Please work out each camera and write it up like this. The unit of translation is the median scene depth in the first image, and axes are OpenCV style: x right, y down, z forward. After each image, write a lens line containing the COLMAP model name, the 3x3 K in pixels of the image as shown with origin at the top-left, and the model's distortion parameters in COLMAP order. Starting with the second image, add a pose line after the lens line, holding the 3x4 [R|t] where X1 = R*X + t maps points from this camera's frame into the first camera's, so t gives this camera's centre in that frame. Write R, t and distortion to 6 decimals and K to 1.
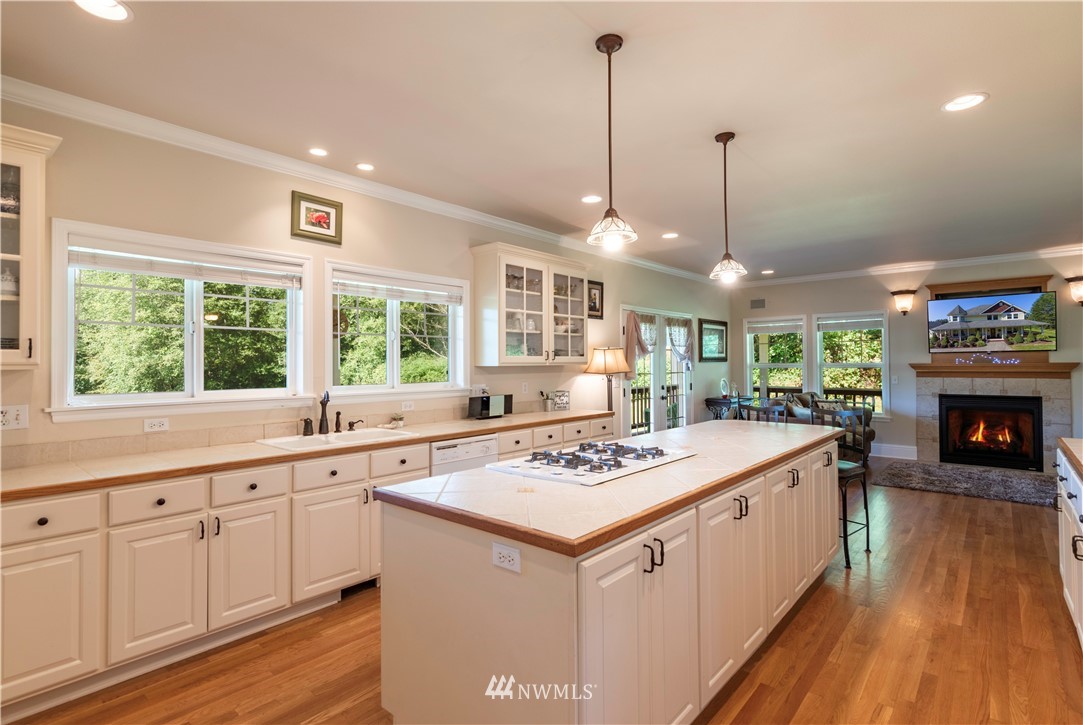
lens RADIAL K [[525.1, 0, 538.9], [0, 525.1, 359.5], [0, 0, 1]] dist [0.002552, -0.000108]
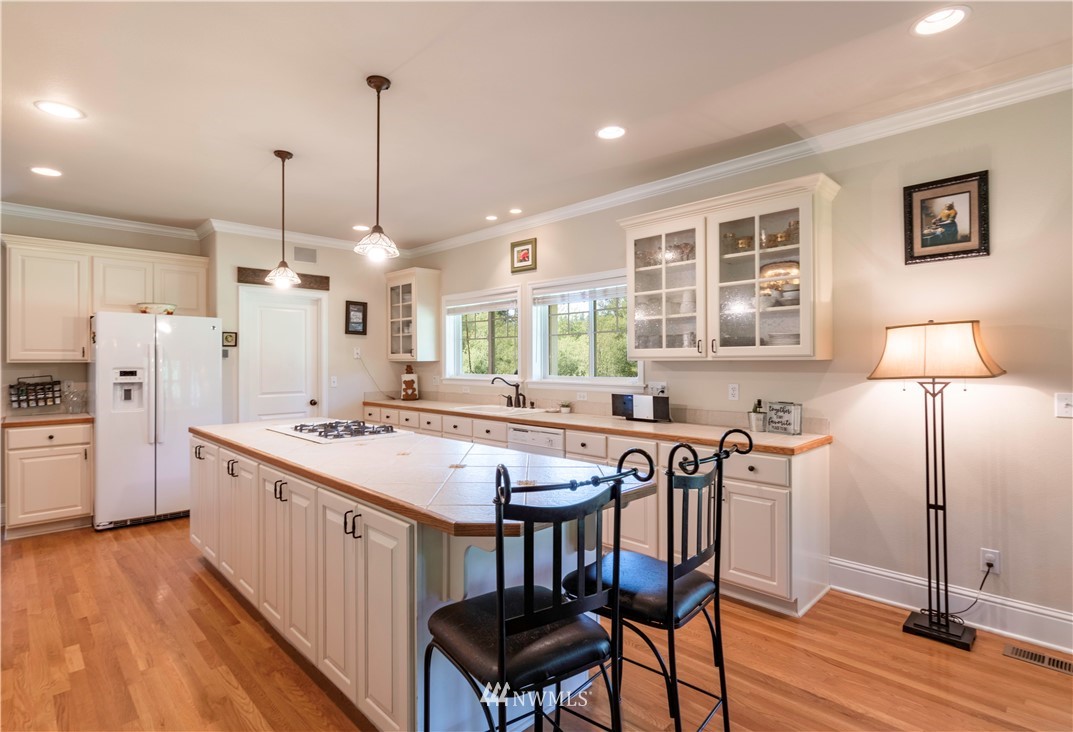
lens RADIAL K [[538.2, 0, 534.1], [0, 538.2, 363.0], [0, 0, 1]] dist [0.001268, 0.000260]
pose [[-0.073444, 0.012688, -0.997219, 1.010004], [0.014261, 0.999830, 0.011671, 0.003844], [0.997197, -0.013364, -0.073612, 1.114721]]
